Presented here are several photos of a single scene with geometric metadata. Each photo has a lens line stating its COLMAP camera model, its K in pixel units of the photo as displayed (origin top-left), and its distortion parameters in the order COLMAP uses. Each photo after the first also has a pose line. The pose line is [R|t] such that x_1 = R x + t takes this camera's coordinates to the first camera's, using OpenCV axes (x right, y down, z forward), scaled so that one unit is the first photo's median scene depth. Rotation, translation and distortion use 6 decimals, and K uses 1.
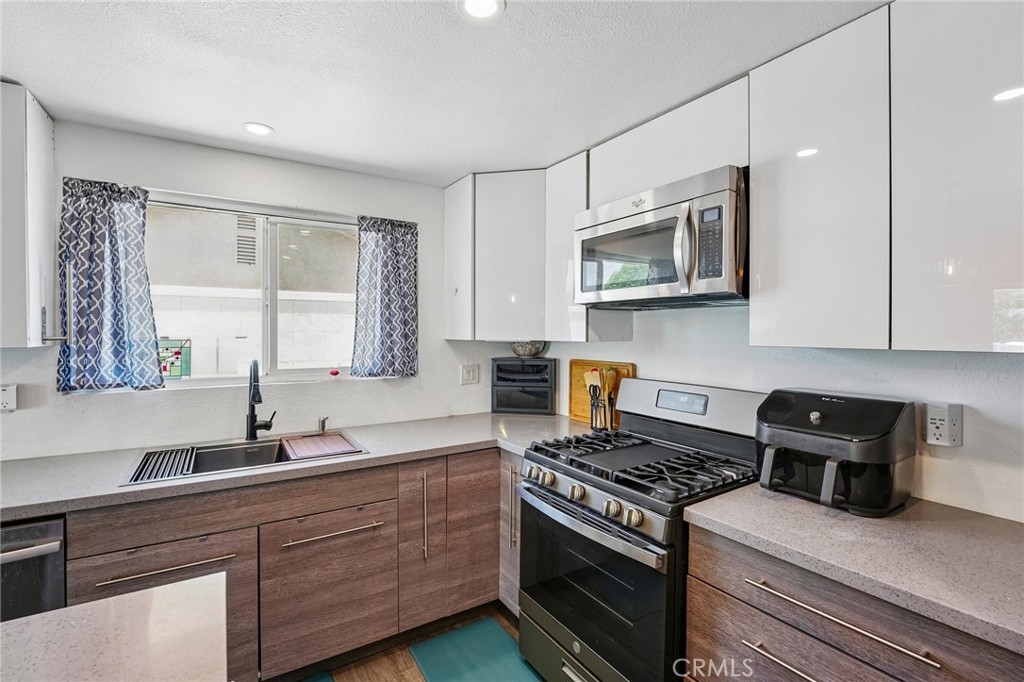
lens RADIAL K [[461.6, 0, 512.3], [0, 461.6, 336.1], [0, 0, 1]] dist [-0.001967, 0.000242]
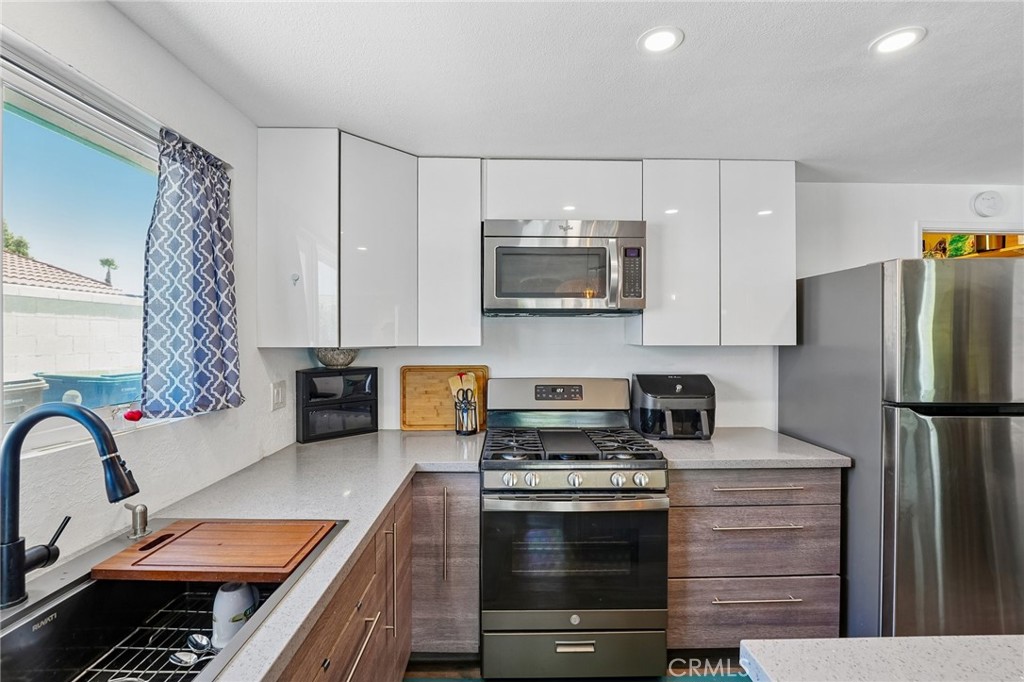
lens RADIAL K [[461.6, 0, 513.4], [0, 461.6, 338.7], [0, 0, 1]] dist [-0.001967, 0.000242]
pose [[0.523500, -0.005966, 0.852005, -0.668941], [0.009141, 0.999957, 0.001386, -0.005079], [-0.851977, 0.007063, 0.523532, 0.406920]]
